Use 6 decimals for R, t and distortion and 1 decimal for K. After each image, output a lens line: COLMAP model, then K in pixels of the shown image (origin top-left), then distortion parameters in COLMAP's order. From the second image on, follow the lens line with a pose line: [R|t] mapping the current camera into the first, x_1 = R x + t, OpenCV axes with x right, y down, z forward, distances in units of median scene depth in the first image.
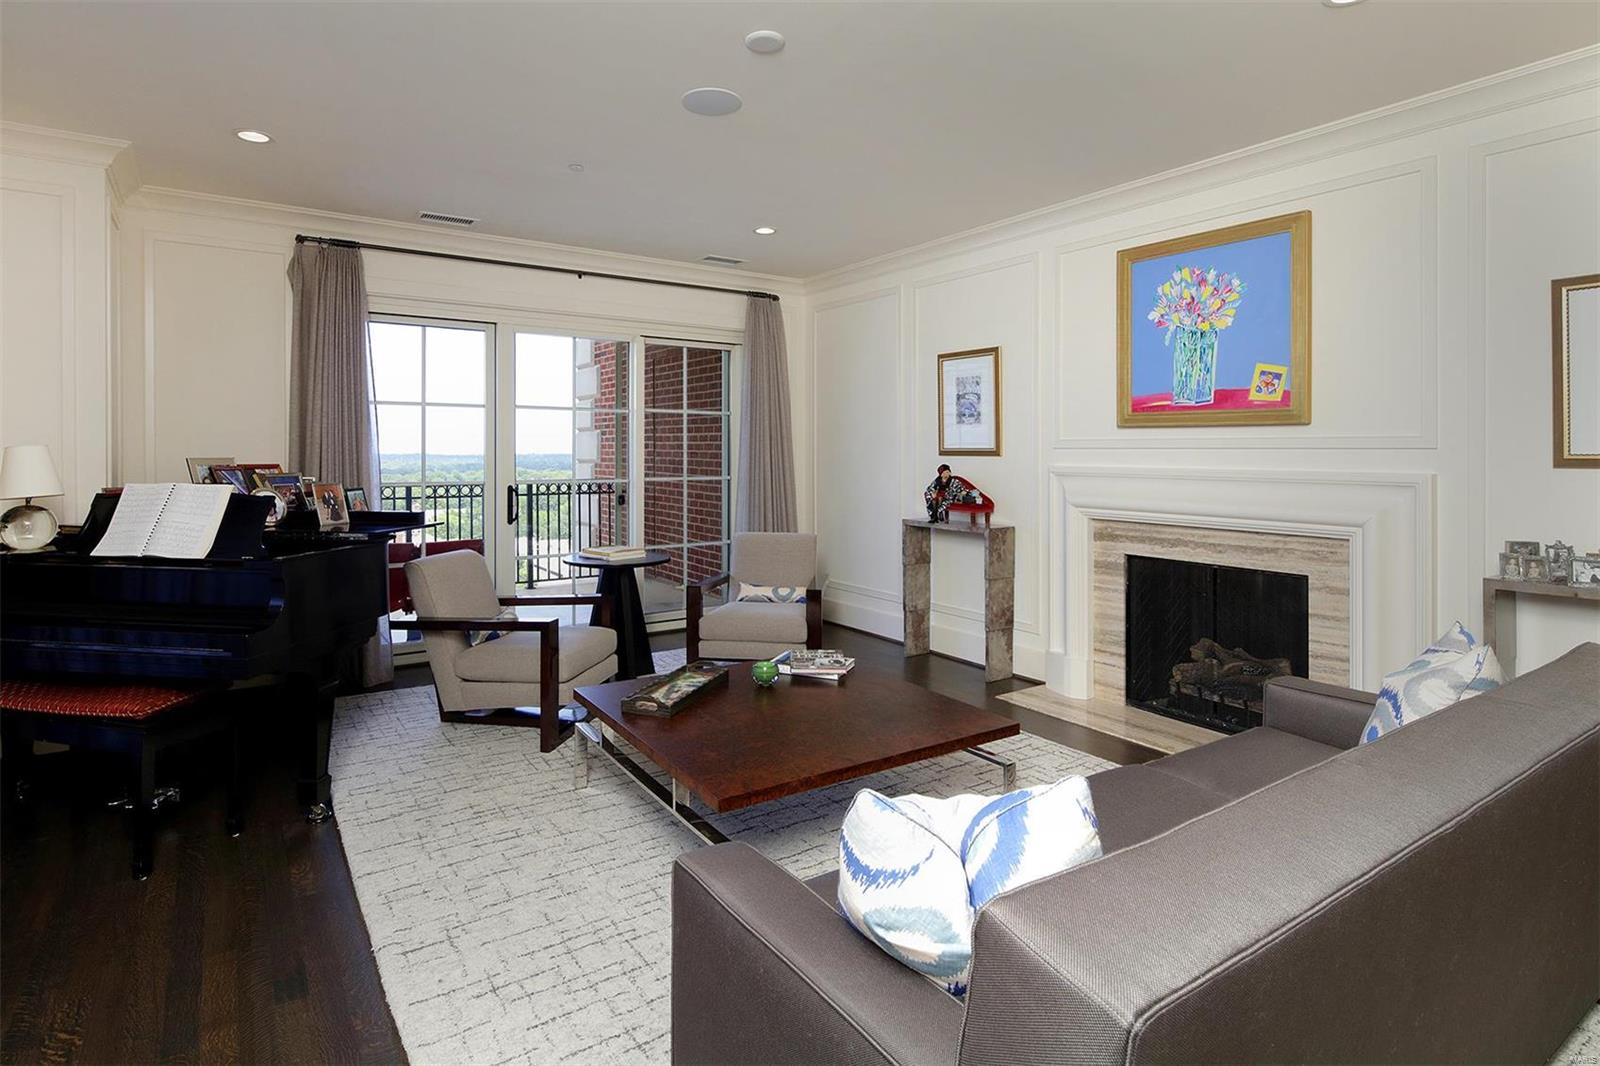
lens RADIAL K [[778.4, 0, 802.6], [0, 778.4, 445.0], [0, 0, 1]] dist [-0.001628, -0.000356]
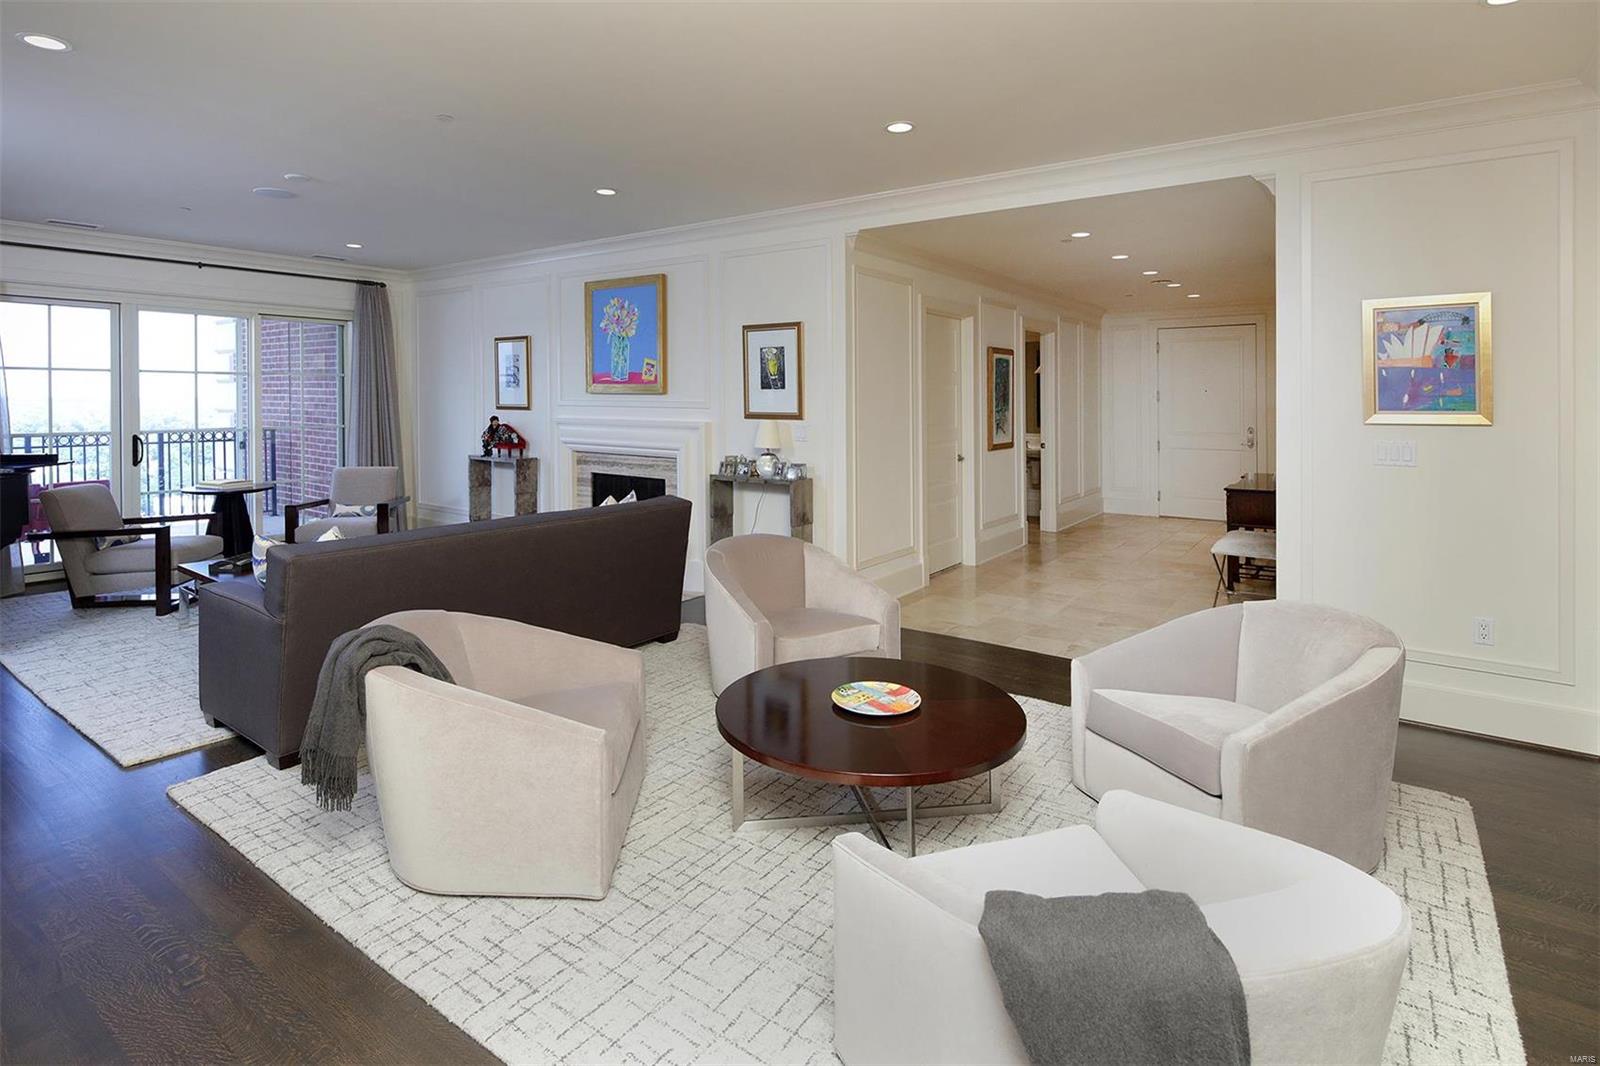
lens RADIAL K [[826.0, 0, 796.4], [0, 826.0, 401.6], [0, 0, 1]] dist [-0.002062, -0.000868]
pose [[0.954658, -0.001264, 0.297702, 0.280250], [-0.004144, 0.999838, 0.017534, -0.032809], [-0.297676, -0.017972, 0.954498, -0.665045]]
